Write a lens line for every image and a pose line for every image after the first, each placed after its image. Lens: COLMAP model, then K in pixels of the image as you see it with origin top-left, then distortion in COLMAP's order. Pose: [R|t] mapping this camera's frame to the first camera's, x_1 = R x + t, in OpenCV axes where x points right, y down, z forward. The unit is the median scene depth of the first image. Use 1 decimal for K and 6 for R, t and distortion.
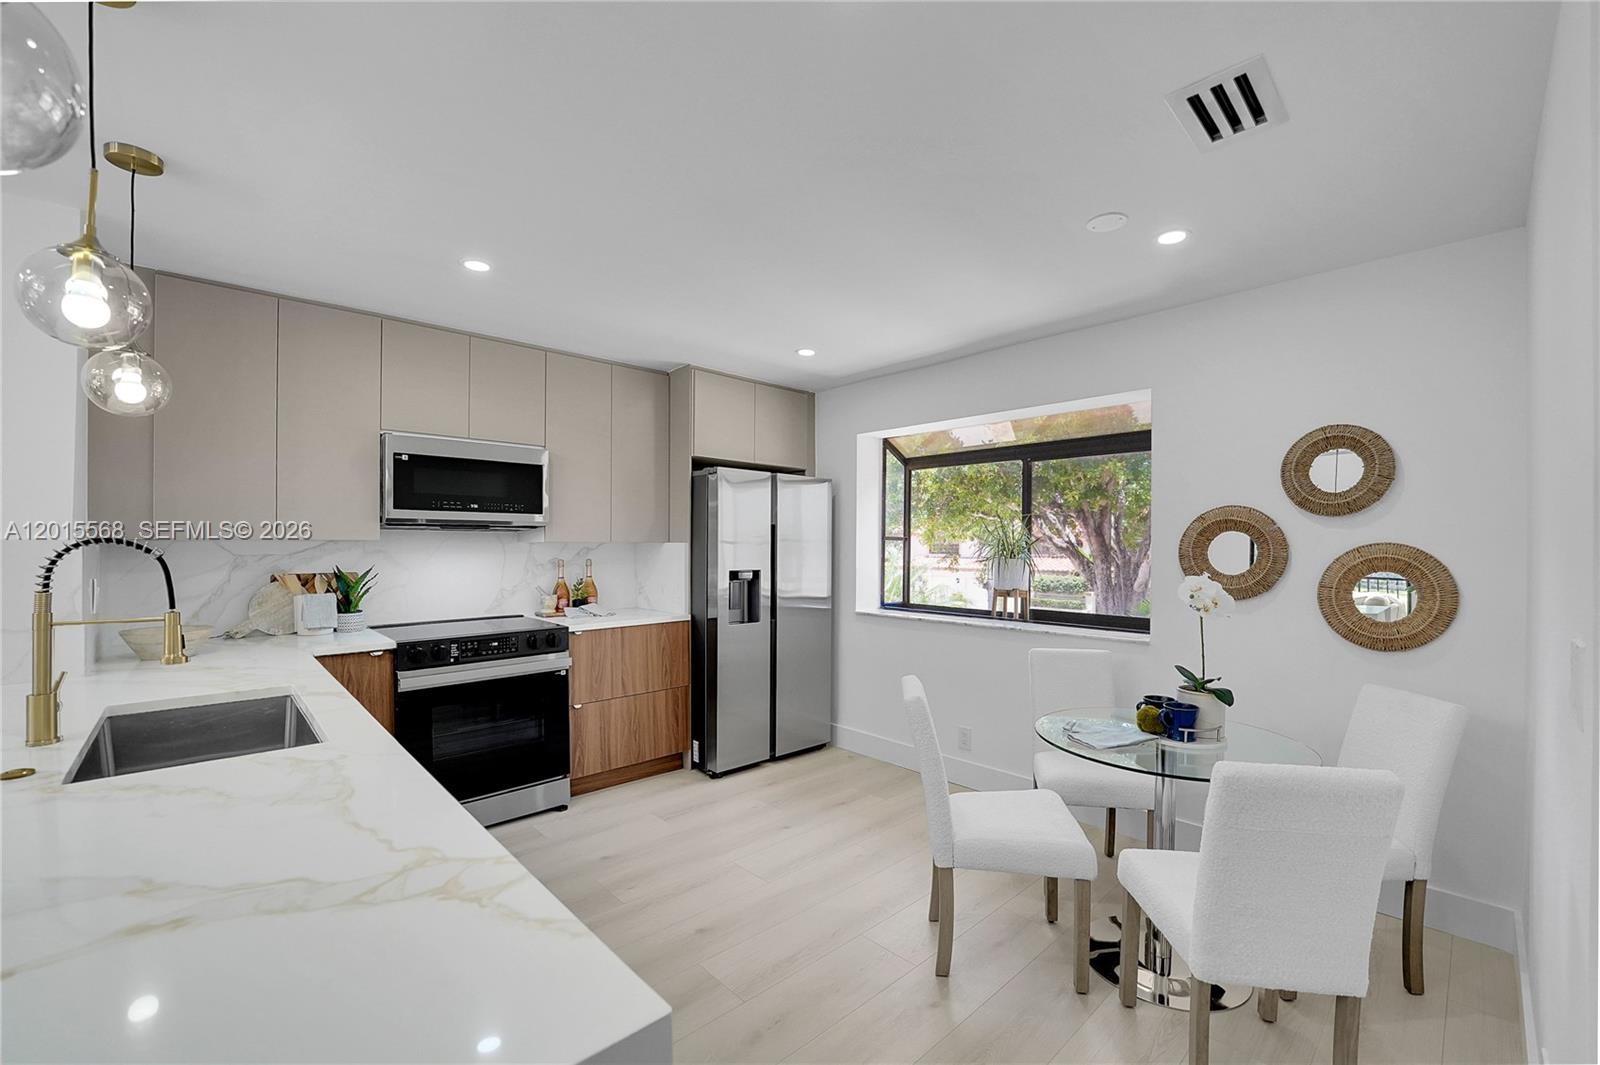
lens RADIAL K [[653.4, 0, 793.5], [0, 653.4, 550.0], [0, 0, 1]] dist [-0.026794, 0.000321]
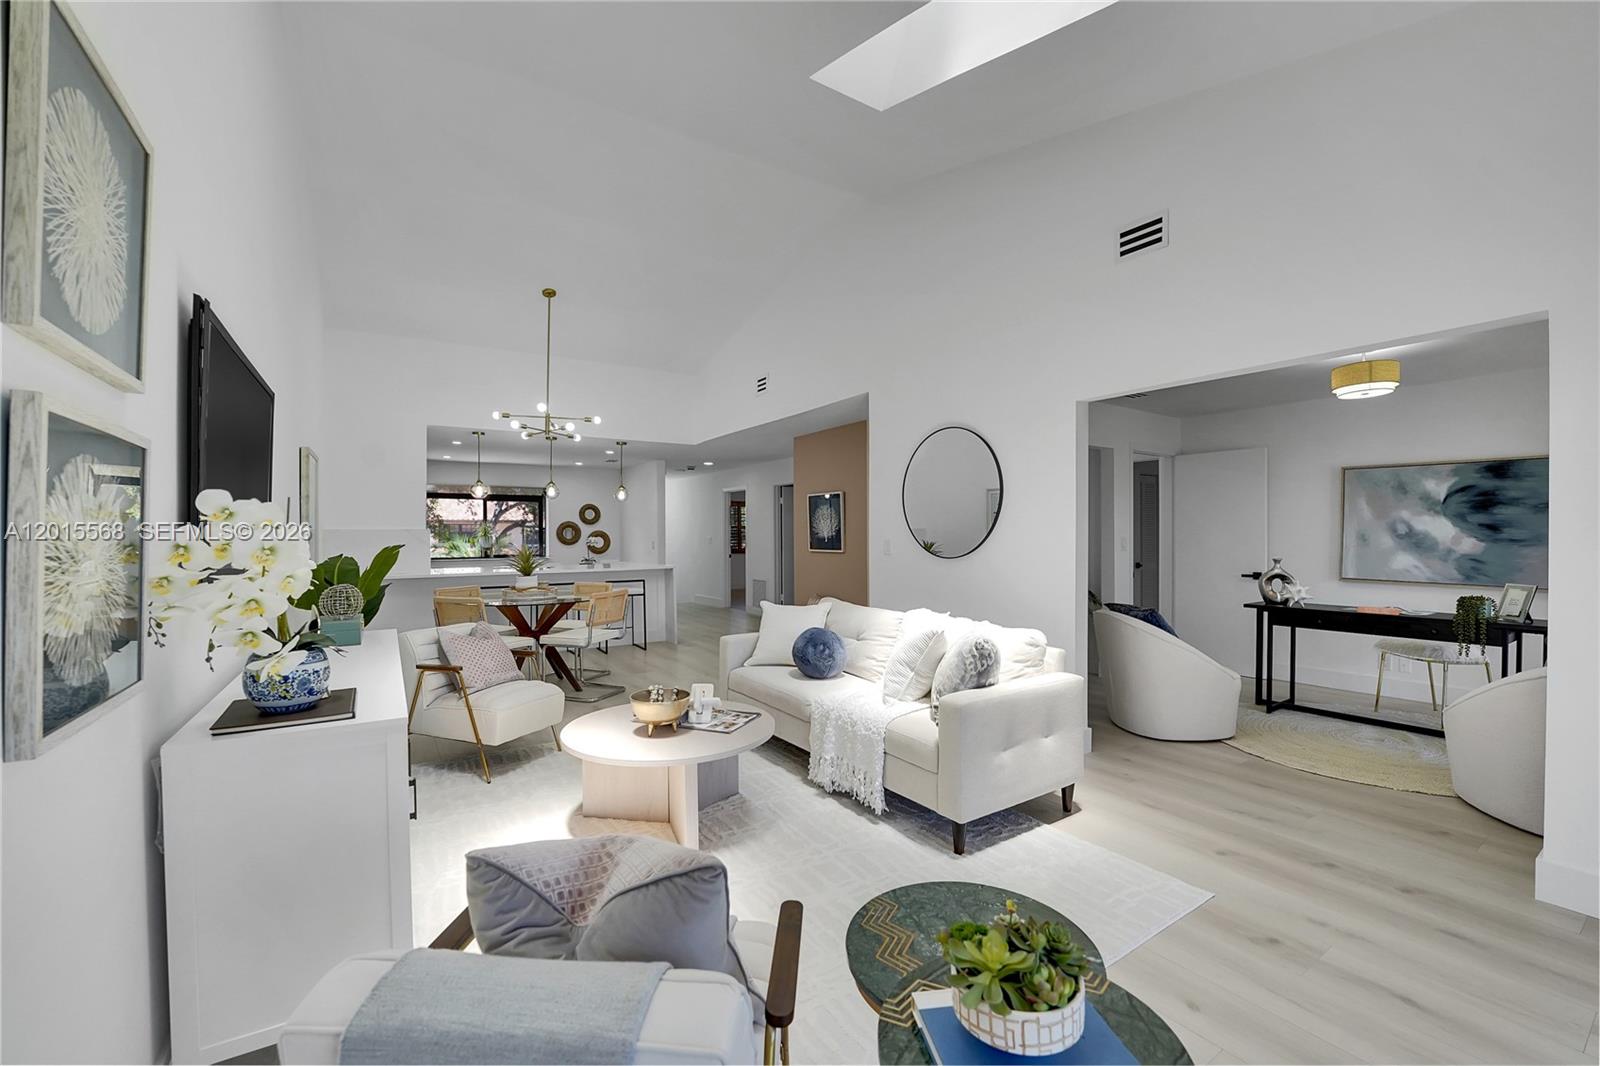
lens RADIAL K [[650.9, 0, 798.2], [0, 650.9, 537.4], [0, 0, 1]] dist [-0.024344, 0.000388]
pose [[0.167740, -0.008951, 0.985791, -2.223972], [0.011978, 0.999903, 0.007041, 0.013924], [-0.985758, 0.010627, 0.167831, -0.781533]]
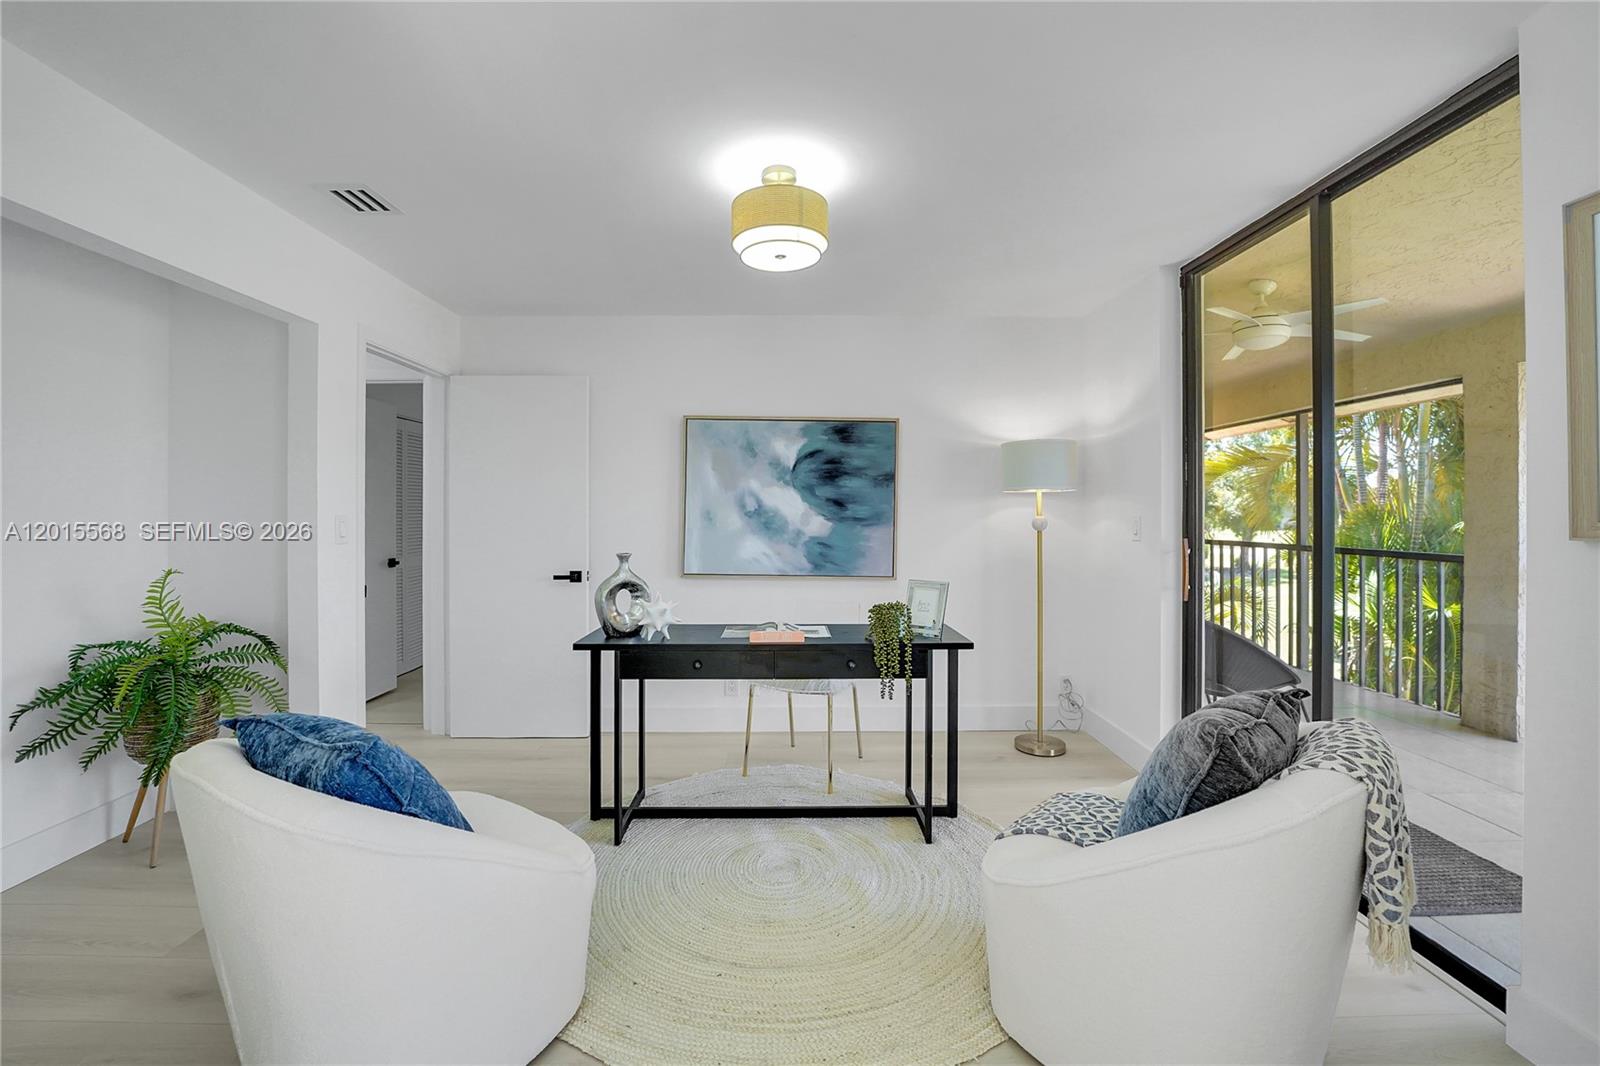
lens RADIAL K [[659.2, 0, 797.1], [0, 659.2, 514.4], [0, 0, 1]] dist [-0.024908, 0.000317]
pose [[-0.738990, -0.004519, 0.673701, -1.452204], [0.003142, 0.999944, 0.010154, 0.026146], [-0.673709, 0.009620, -0.738934, -1.090571]]
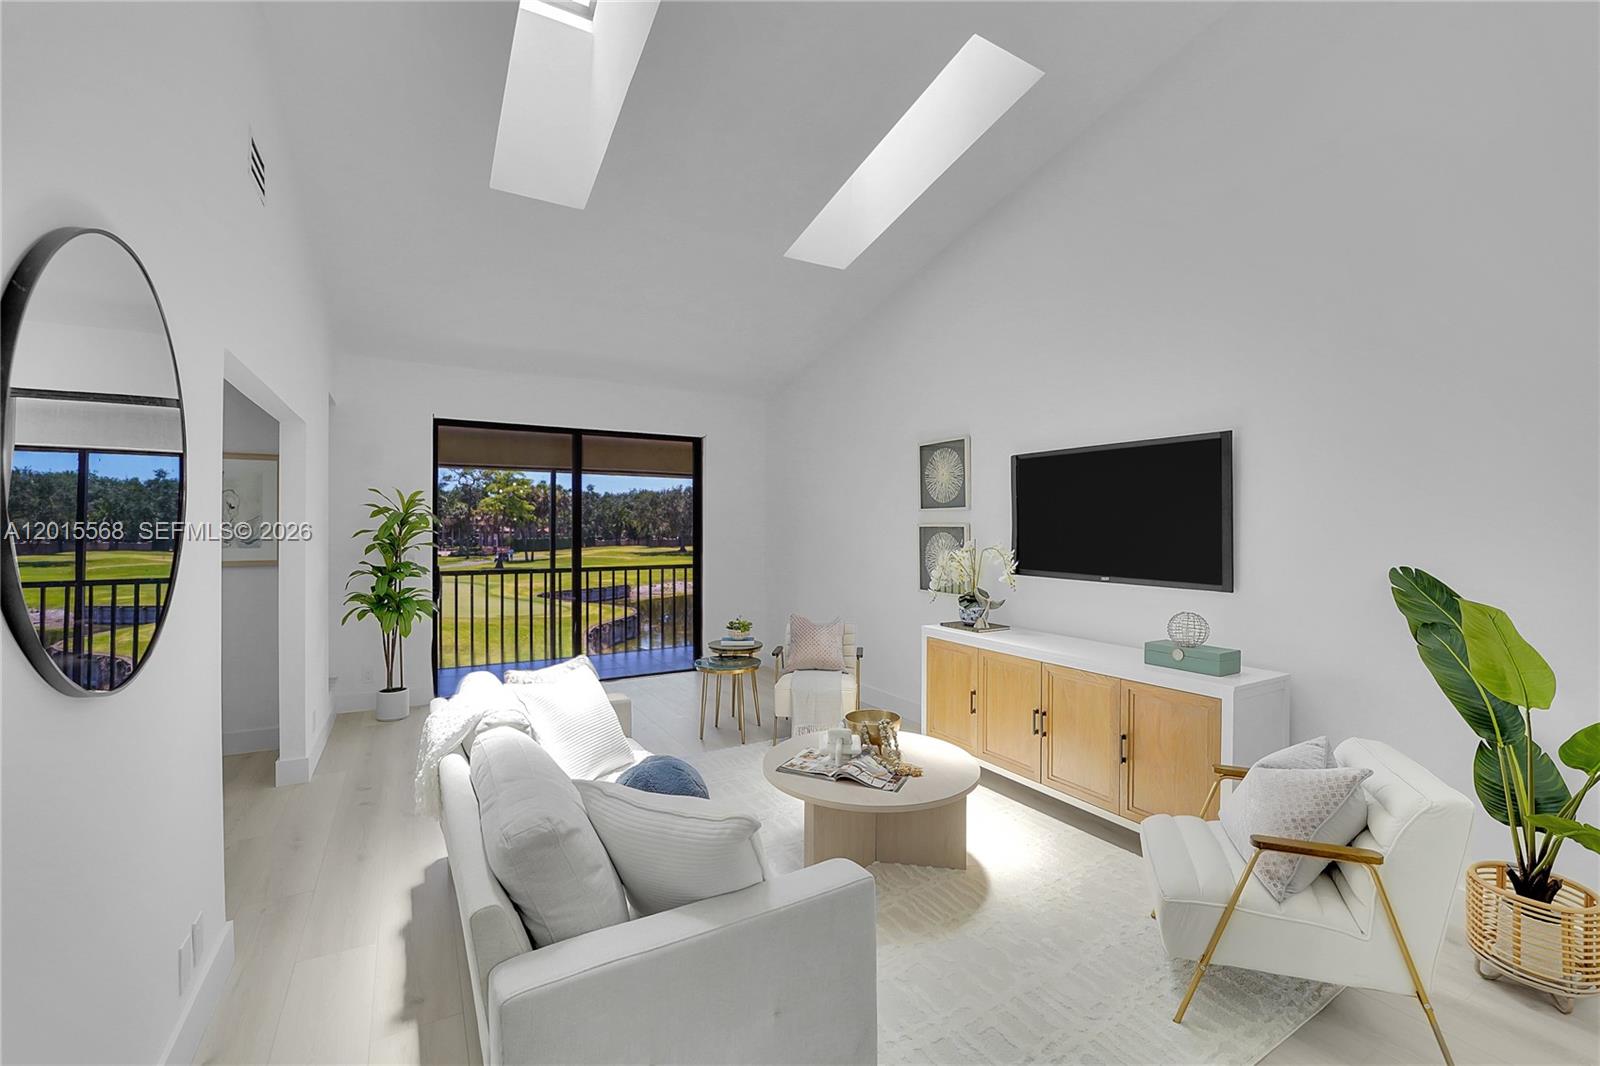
lens RADIAL K [[665.1, 0, 801.0], [0, 665.1, 520.7], [0, 0, 1]] dist [-0.023028, 0.000704]
pose [[-0.213719, -0.014947, -0.976781, -0.701834], [-0.006482, 0.999883, -0.013882, -0.027257], [0.976874, 0.003364, -0.213791, -0.410327]]
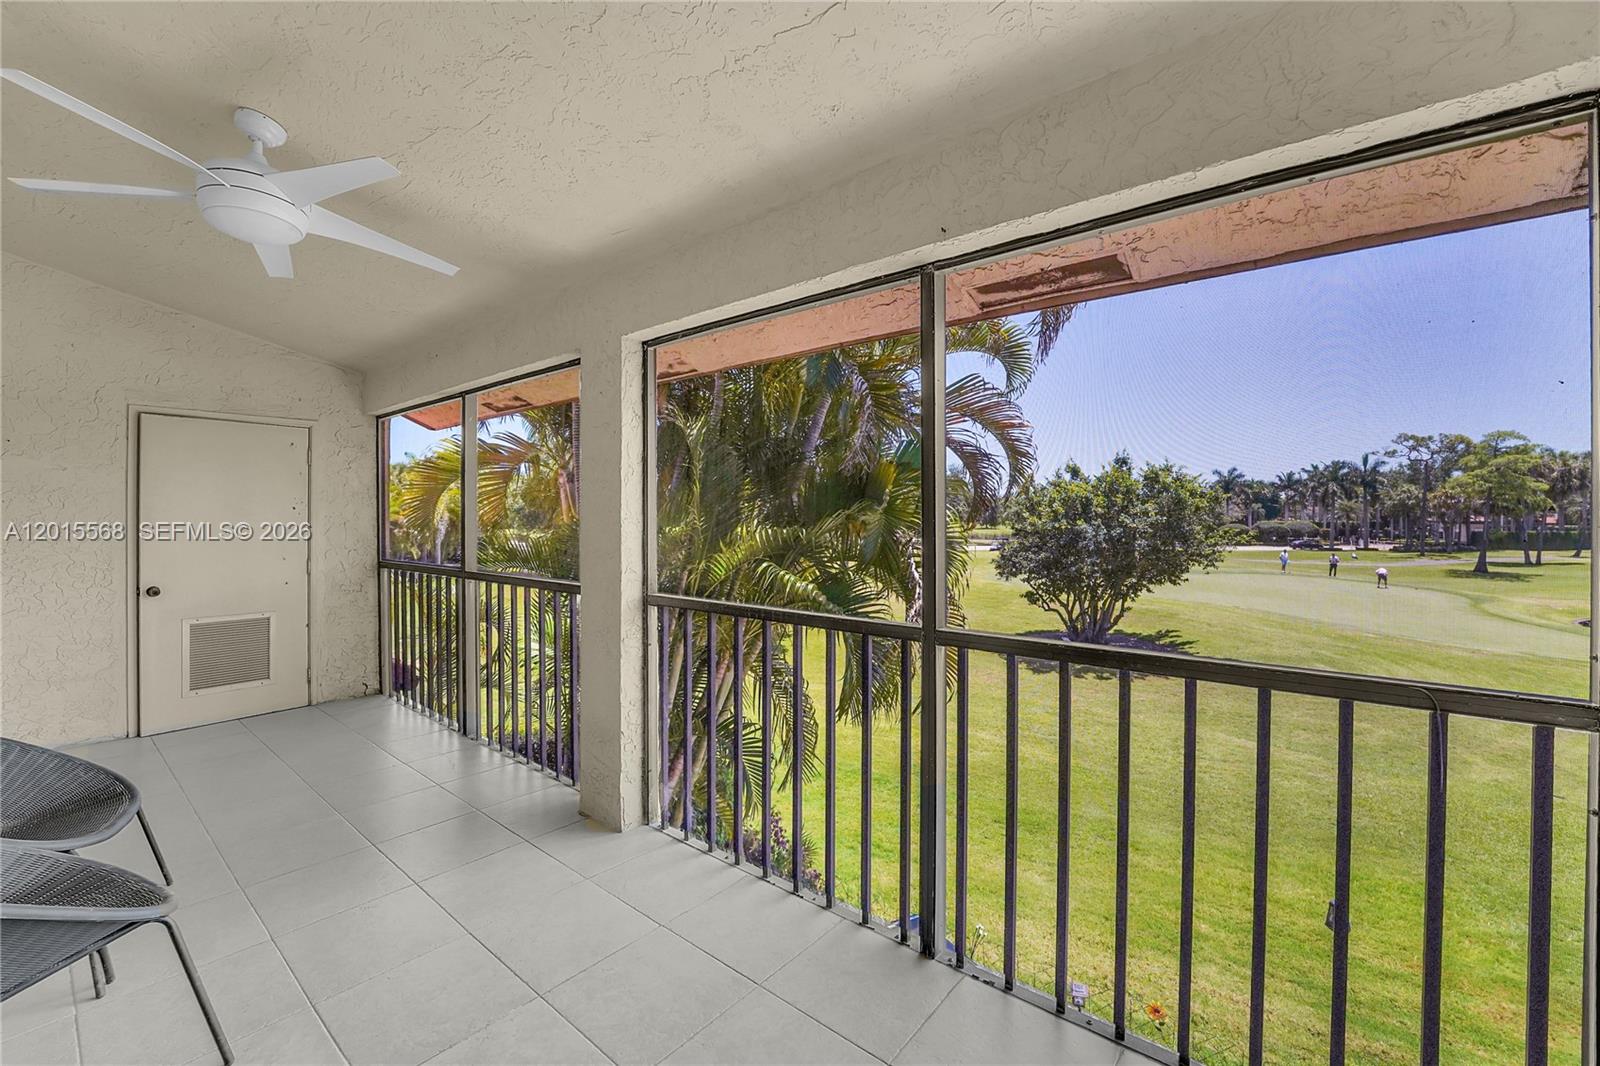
lens RADIAL K [[655.6, 0, 797.4], [0, 655.6, 524.3], [0, 0, 1]] dist [-0.028066, 0.004396]
pose [[-0.991133, -0.006462, -0.132713, -1.713114], [-0.009232, 0.999752, 0.020268, 0.011038], [0.132550, 0.021314, -0.990947, -1.782276]]
